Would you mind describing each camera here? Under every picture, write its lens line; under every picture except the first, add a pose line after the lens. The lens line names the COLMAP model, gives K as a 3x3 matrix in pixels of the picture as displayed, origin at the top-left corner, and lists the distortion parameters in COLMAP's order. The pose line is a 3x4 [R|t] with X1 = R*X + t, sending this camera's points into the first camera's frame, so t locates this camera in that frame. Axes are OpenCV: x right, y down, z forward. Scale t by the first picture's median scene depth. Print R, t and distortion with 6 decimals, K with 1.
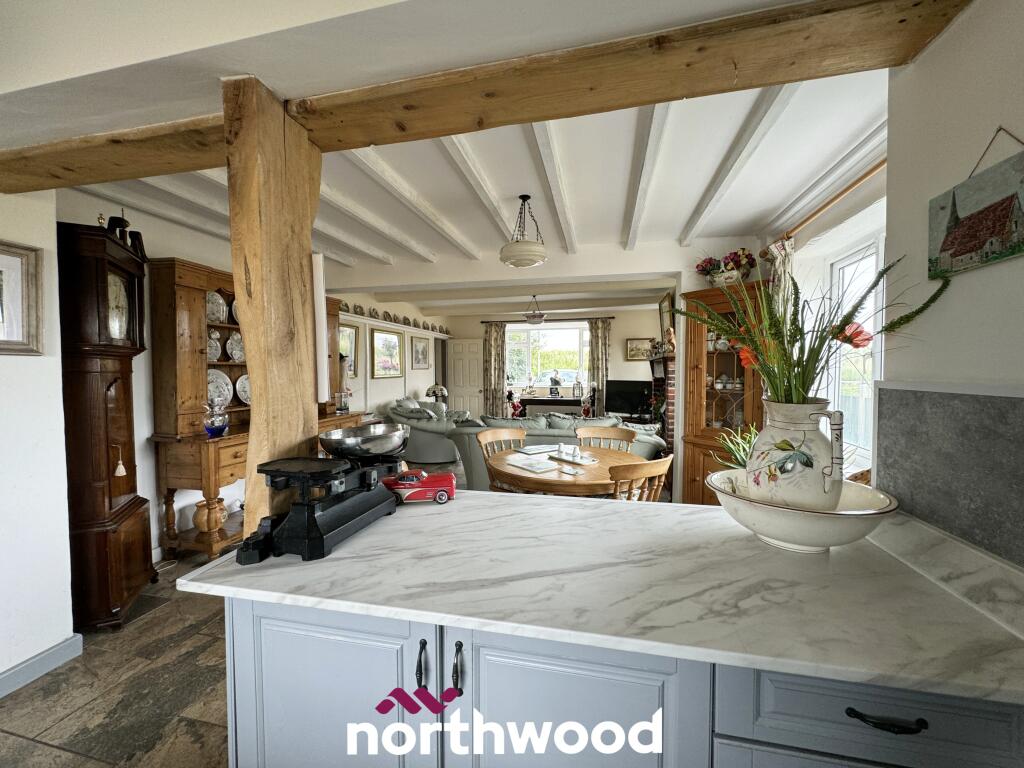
lens RADIAL K [[408.9, 0, 511.0], [0, 408.9, 384.4], [0, 0, 1]] dist [-0.003830, 0.000510]
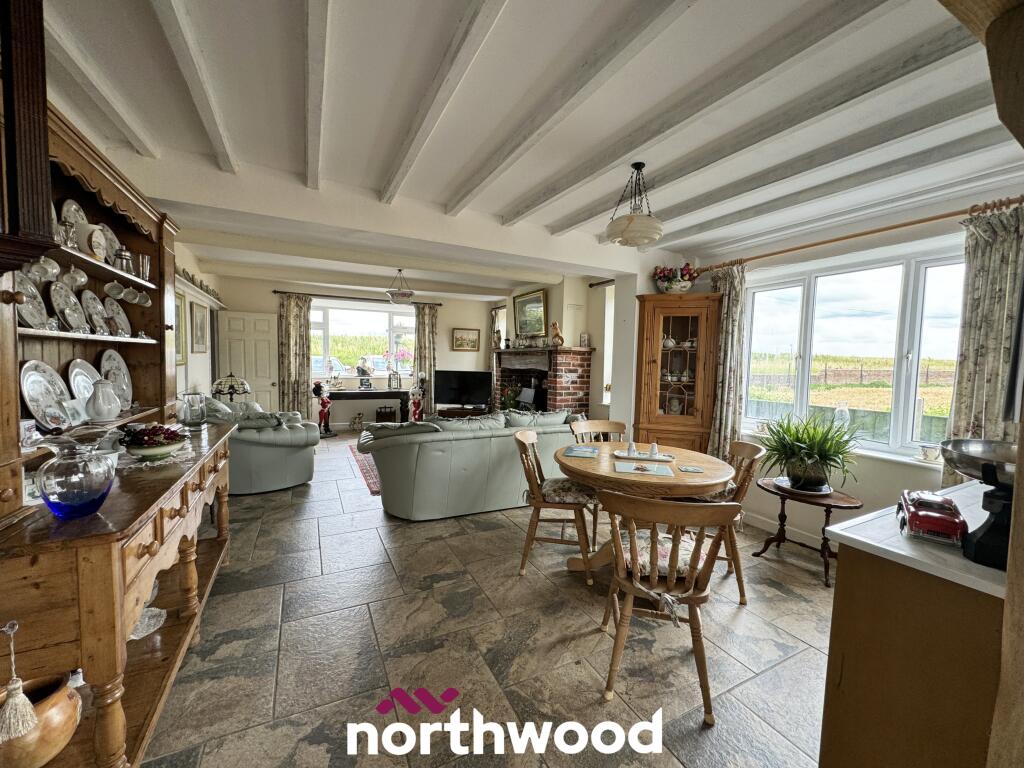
lens RADIAL K [[408.9, 0, 511.1], [0, 408.9, 383.6], [0, 0, 1]] dist [-0.003830, 0.000510]
pose [[0.766995, -0.015946, 0.641455, -0.237977], [-0.001249, 0.999652, 0.026343, -0.004842], [-0.641652, -0.021006, 0.766708, 0.159377]]
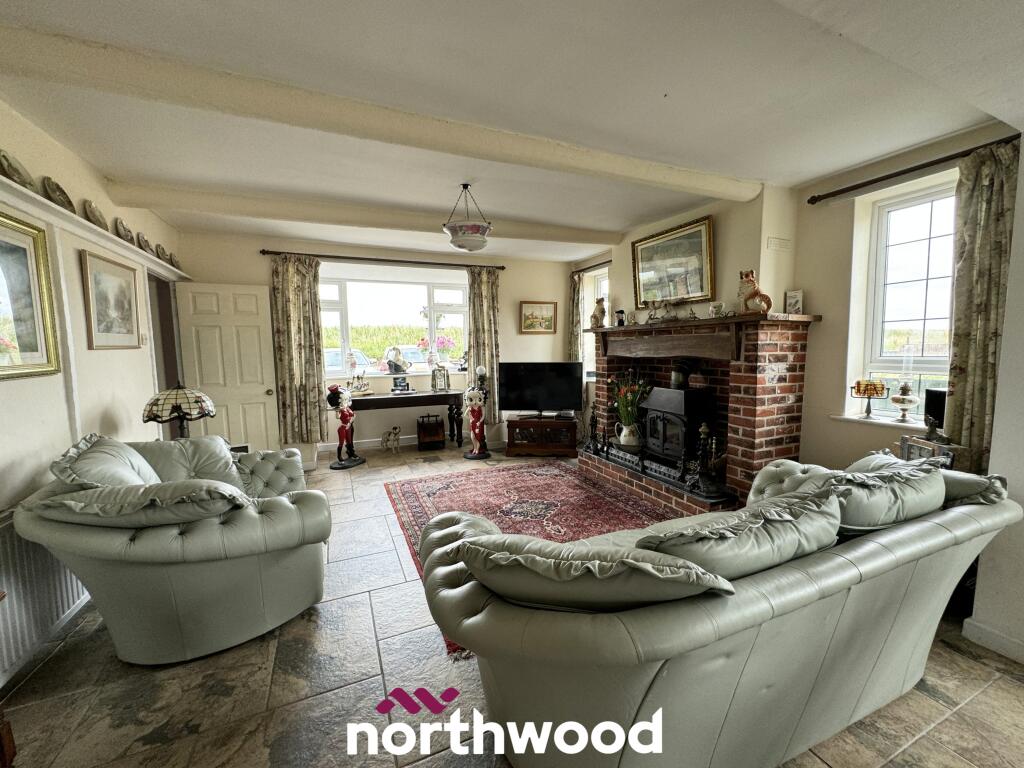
lens RADIAL K [[408.9, 0, 510.7], [0, 408.9, 383.1], [0, 0, 1]] dist [-0.003830, 0.000510]
pose [[0.798217, -0.059384, 0.599436, -0.147956], [0.031376, 0.997877, 0.057076, -0.014605], [-0.601553, -0.026751, 0.798385, 0.457726]]
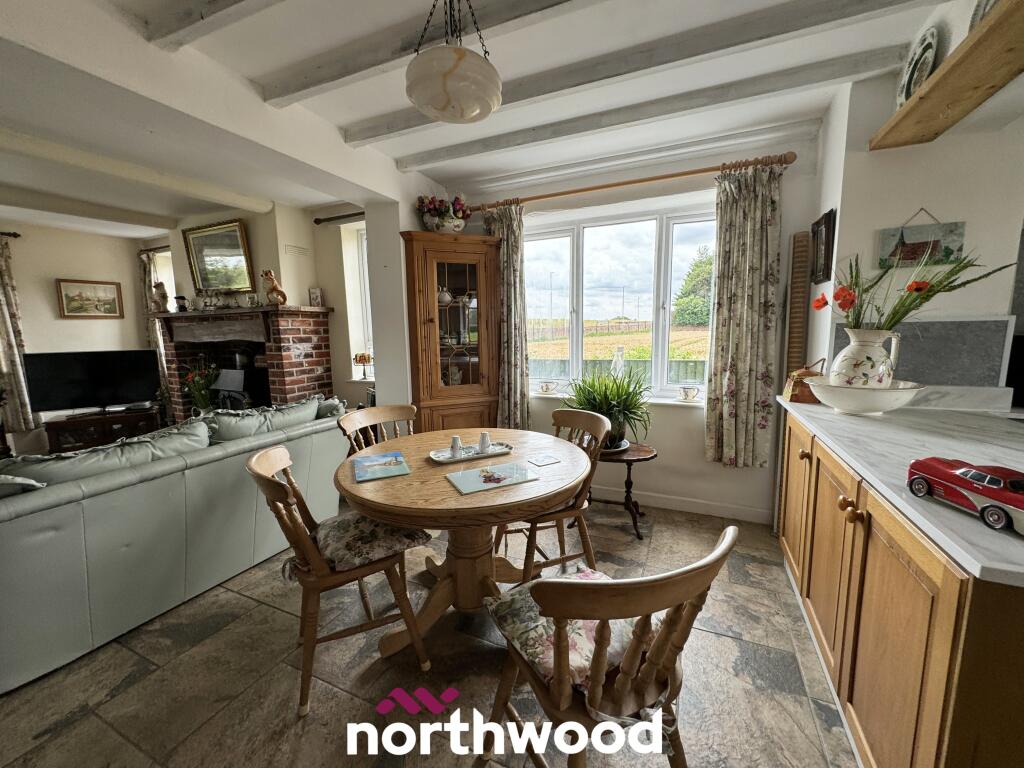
lens RADIAL K [[408.9, 0, 511.4], [0, 408.9, 383.6], [0, 0, 1]] dist [-0.003830, 0.000510]
pose [[0.195217, -0.132906, 0.971713, -0.161472], [0.053995, 0.990729, 0.124660, -0.003903], [-0.979273, 0.028132, 0.200583, 0.271162]]
